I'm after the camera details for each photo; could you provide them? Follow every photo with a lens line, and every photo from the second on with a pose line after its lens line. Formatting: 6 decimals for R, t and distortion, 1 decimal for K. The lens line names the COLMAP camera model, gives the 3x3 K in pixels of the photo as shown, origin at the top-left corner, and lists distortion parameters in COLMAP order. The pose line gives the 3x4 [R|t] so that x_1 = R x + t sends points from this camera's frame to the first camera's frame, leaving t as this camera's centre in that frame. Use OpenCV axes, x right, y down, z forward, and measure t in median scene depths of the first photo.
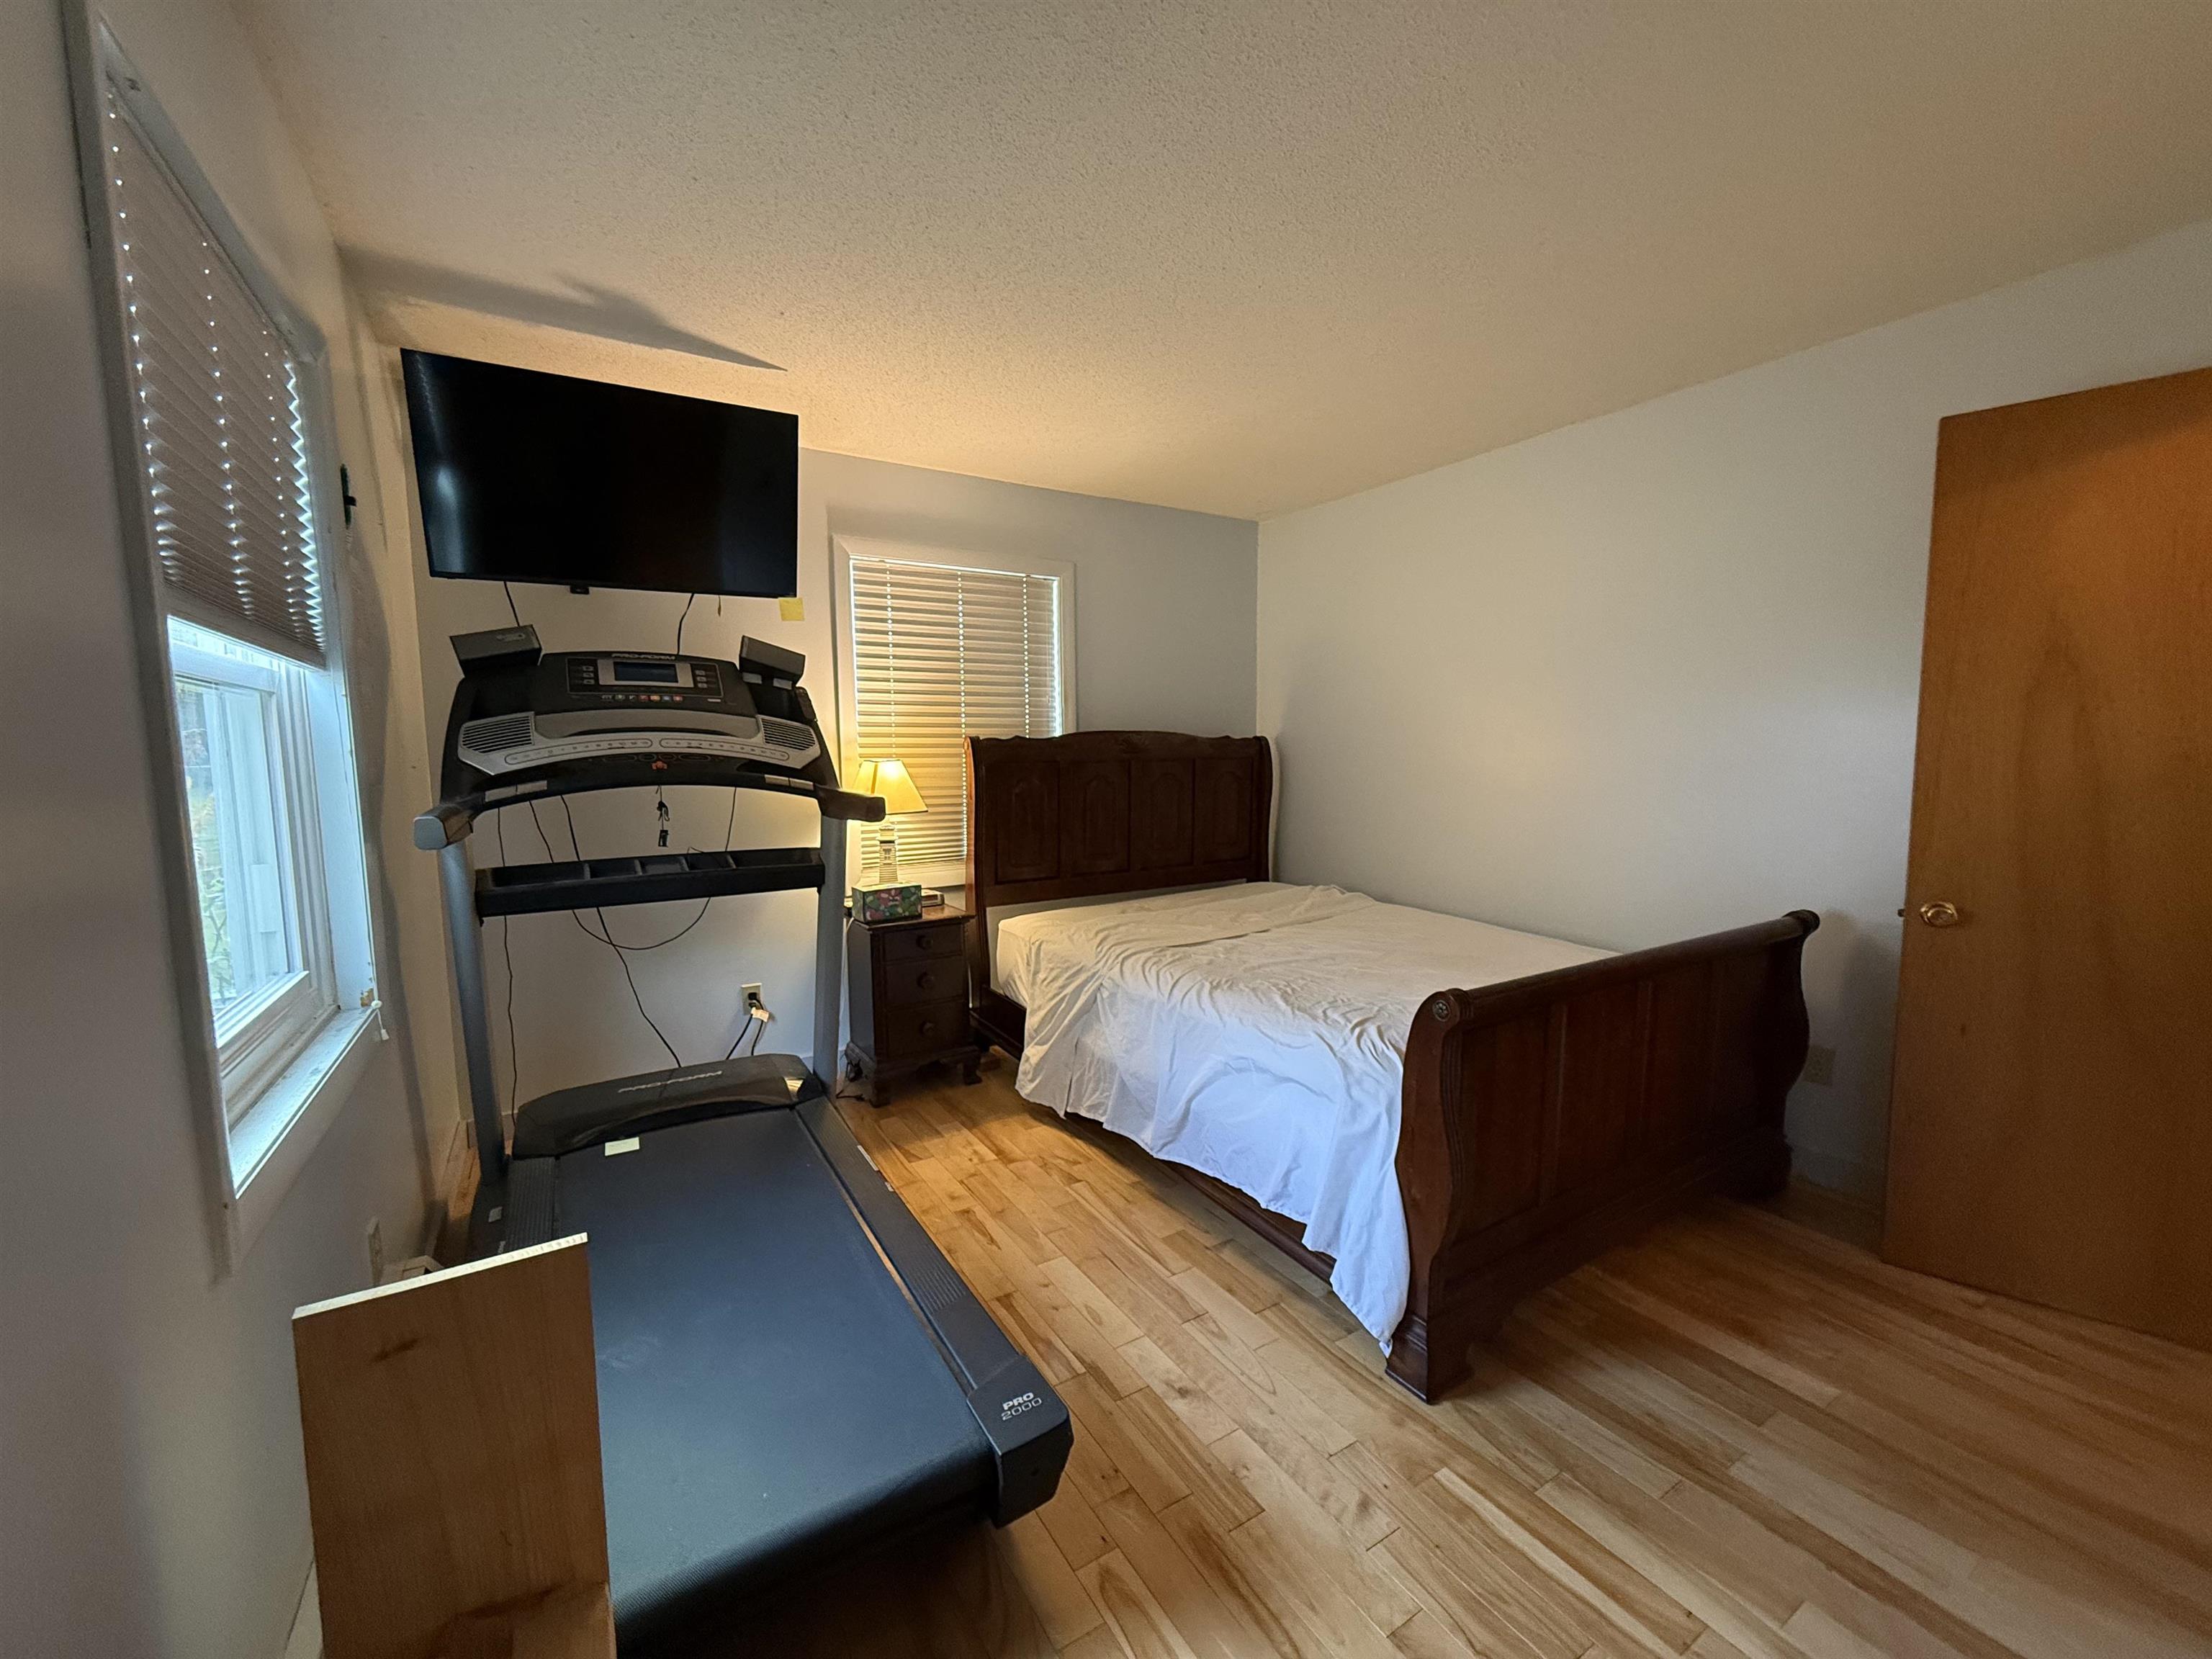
lens RADIAL K [[876.6, 0, 1102.6], [0, 876.6, 834.9], [0, 0, 1]] dist [-0.000637, -0.000646]
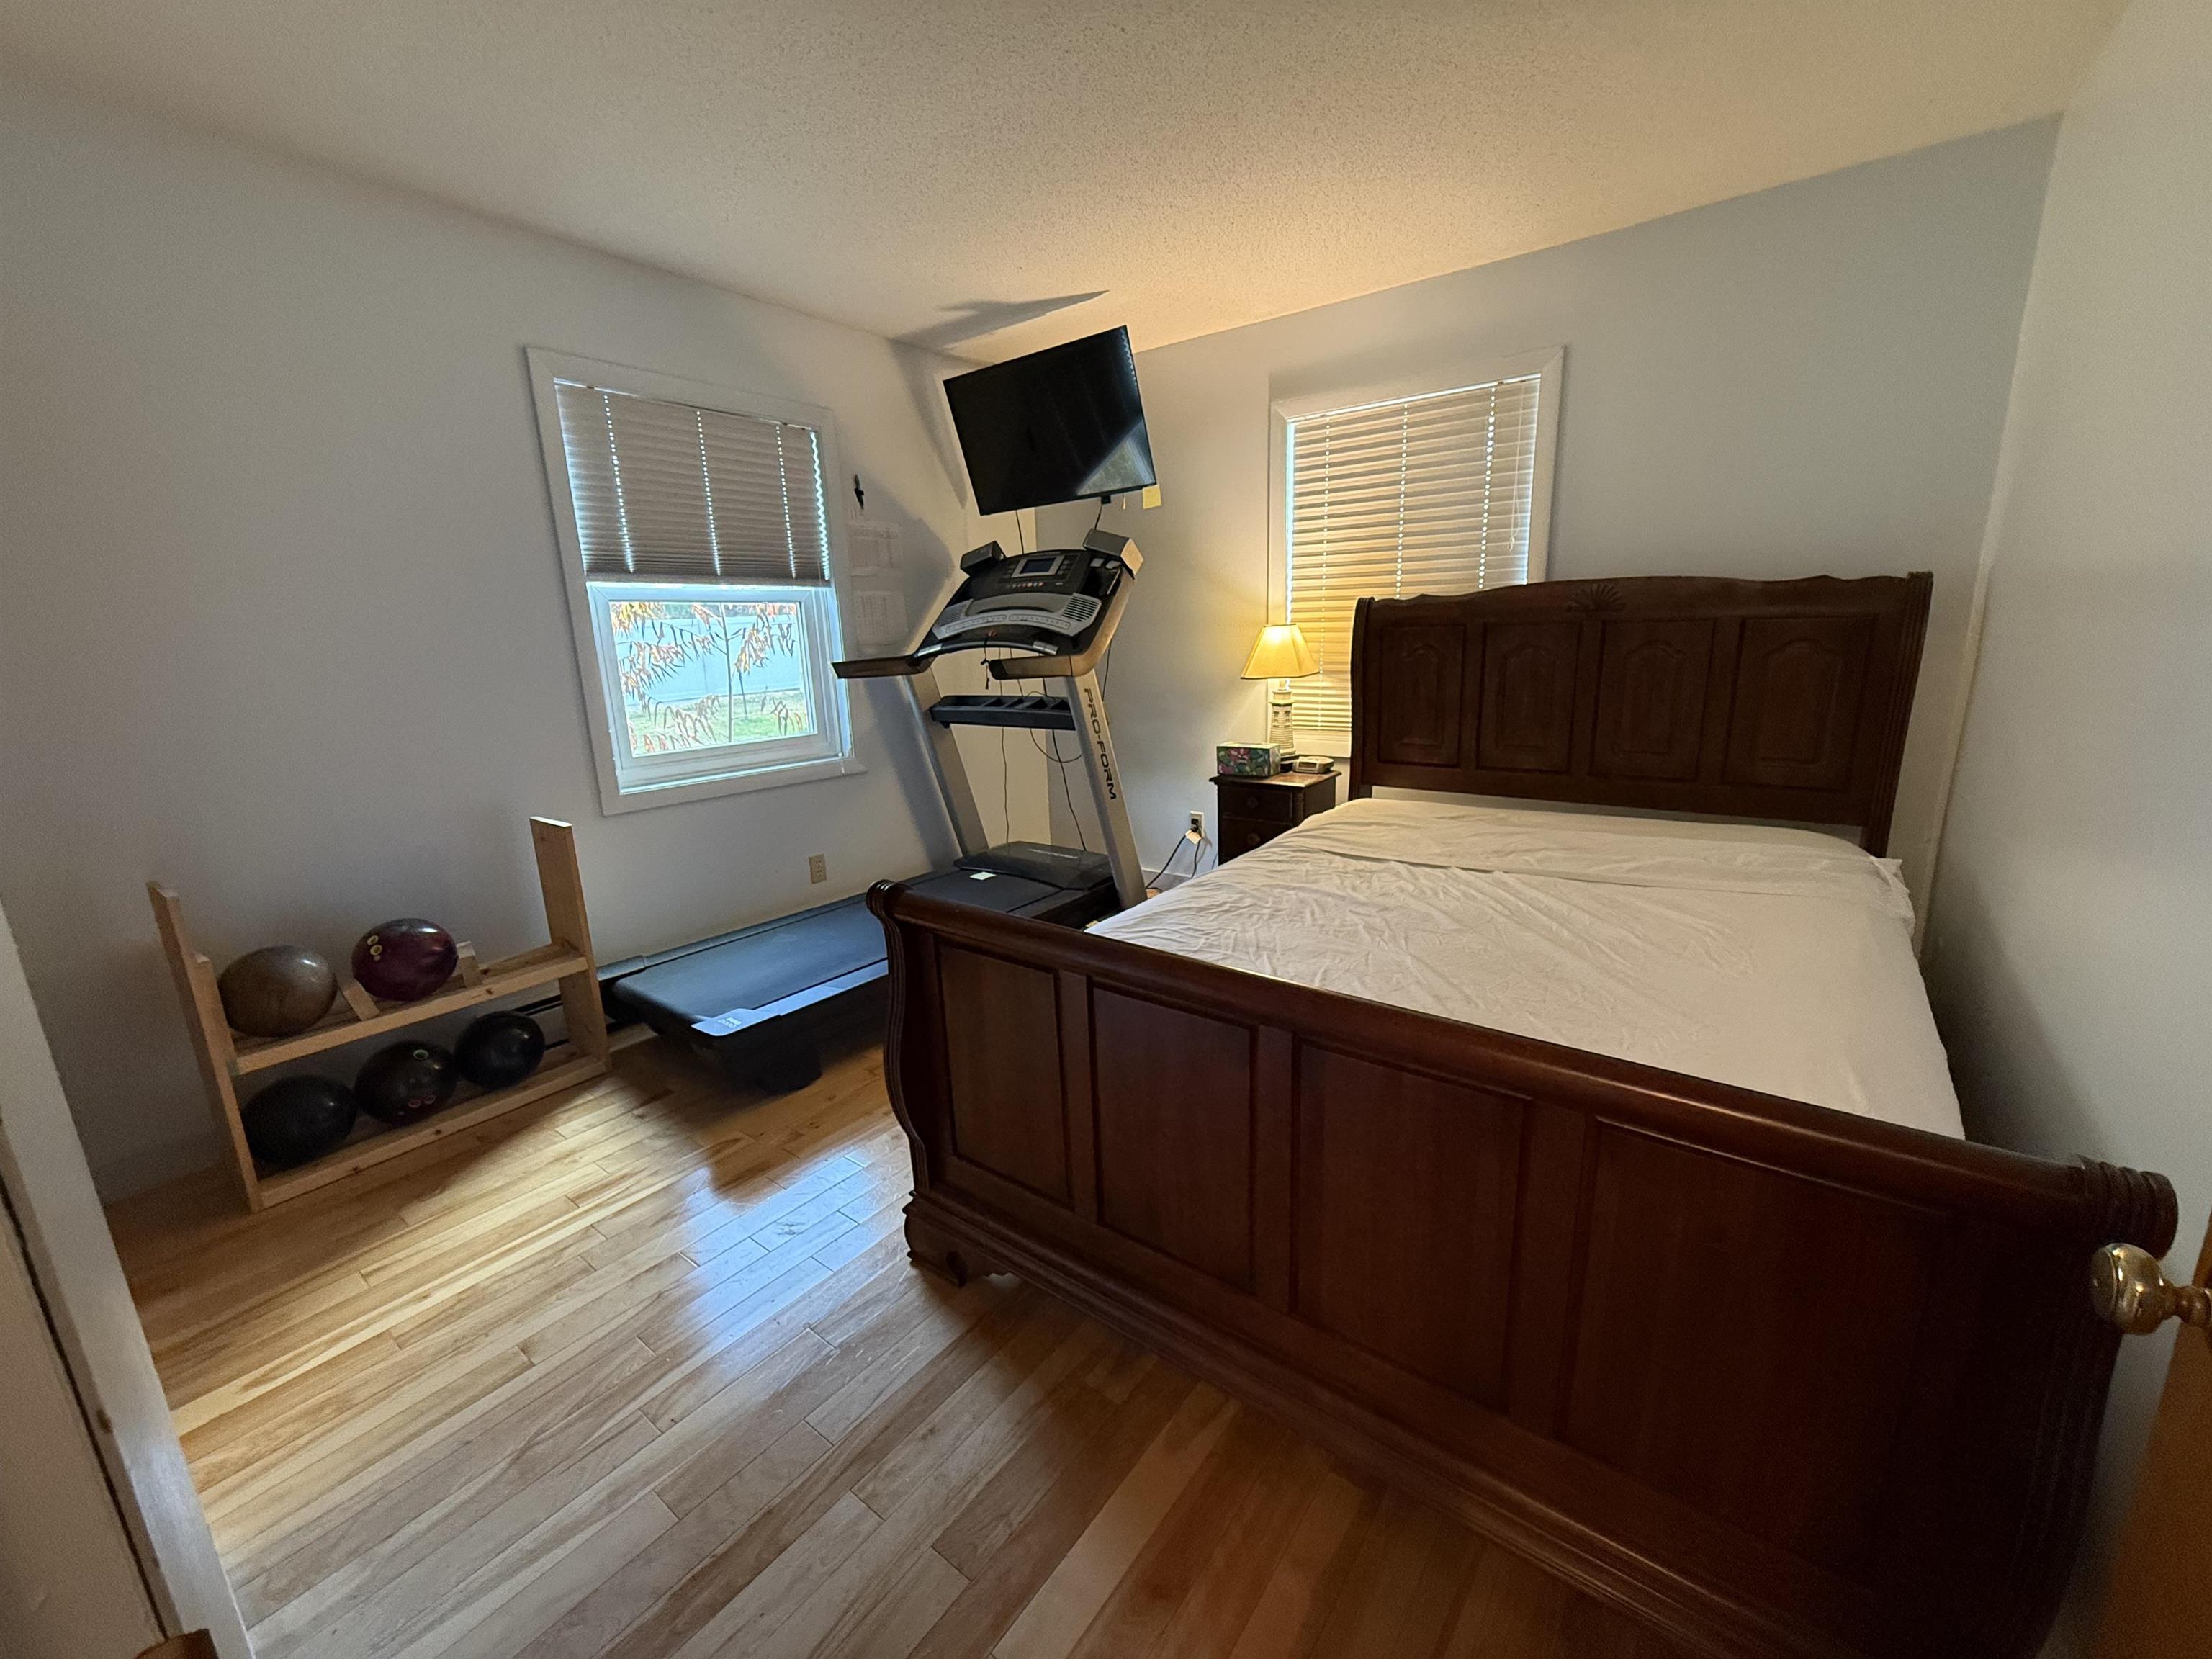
lens RADIAL K [[876.6, 0, 1107.9], [0, 876.6, 829.1], [0, 0, 1]] dist [-0.000637, -0.000646]
pose [[0.367964, 0.208820, -0.906089, 0.689845], [-0.062544, 0.977808, 0.199949, -0.045723], [0.927734, -0.016904, 0.372858, 0.438088]]
